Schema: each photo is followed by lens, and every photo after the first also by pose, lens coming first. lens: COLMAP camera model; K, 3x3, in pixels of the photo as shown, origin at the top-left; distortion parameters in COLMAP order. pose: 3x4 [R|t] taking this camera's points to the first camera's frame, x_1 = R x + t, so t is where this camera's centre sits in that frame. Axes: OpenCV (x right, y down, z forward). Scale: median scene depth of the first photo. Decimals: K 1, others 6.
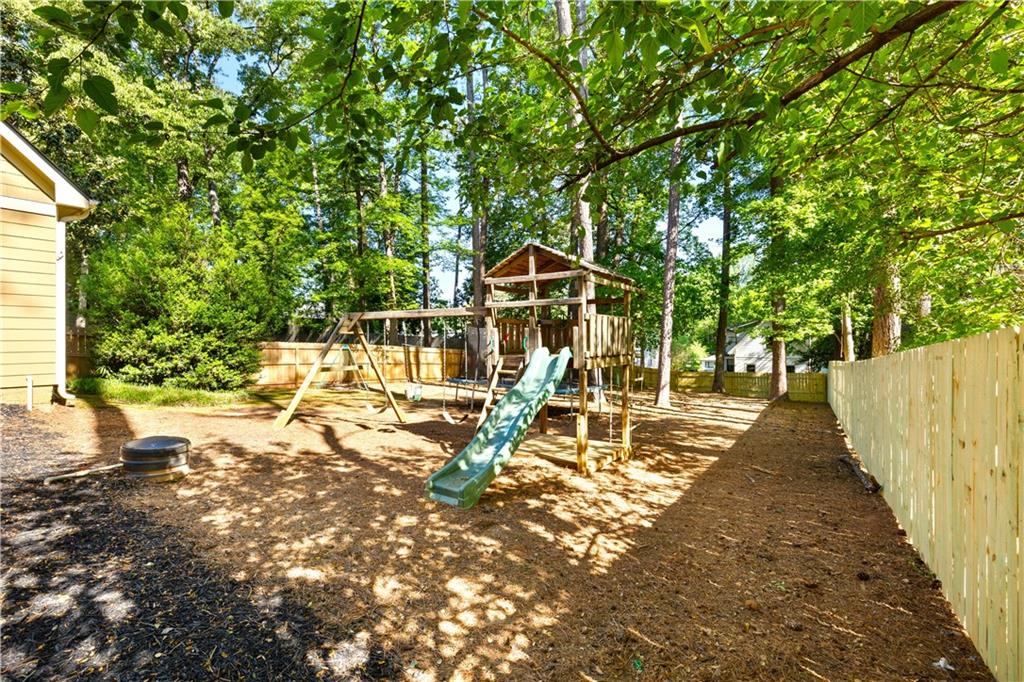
lens RADIAL K [[464.4, 0, 512.0], [0, 464.4, 341.0], [0, 0, 1]] dist [0.002055, 0.000175]
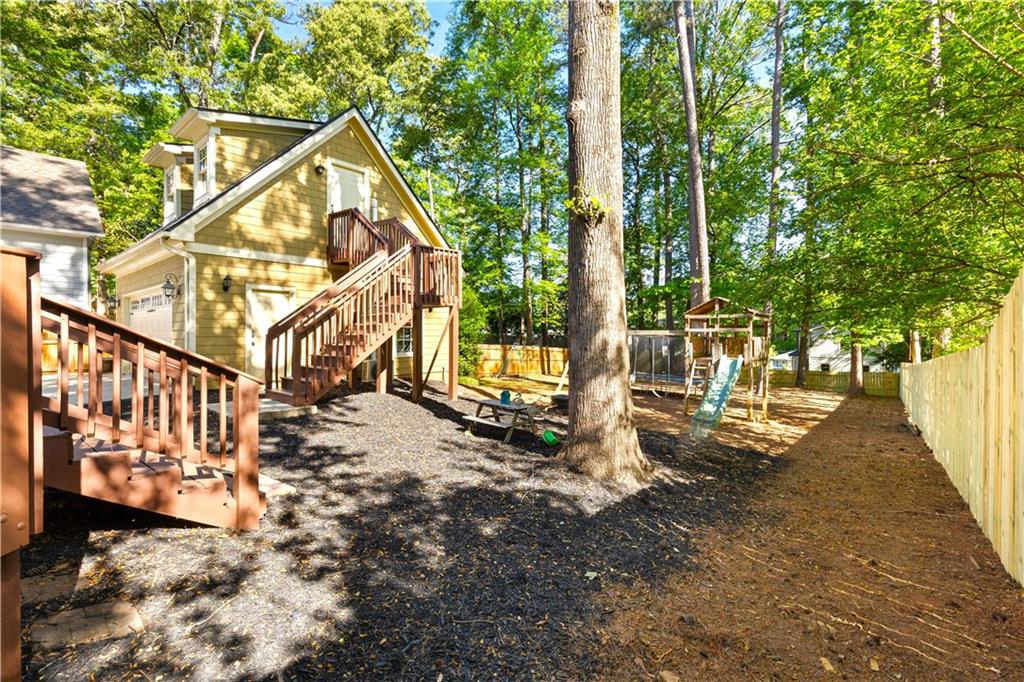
lens RADIAL K [[464.4, 0, 512.0], [0, 464.4, 341.0], [0, 0, 1]] dist [0.002055, 0.000175]
pose [[0.994293, 0.006358, -0.106494, -0.237968], [-0.005399, 0.999942, 0.009290, -0.022025], [0.106547, -0.008662, 0.994270, -0.379078]]
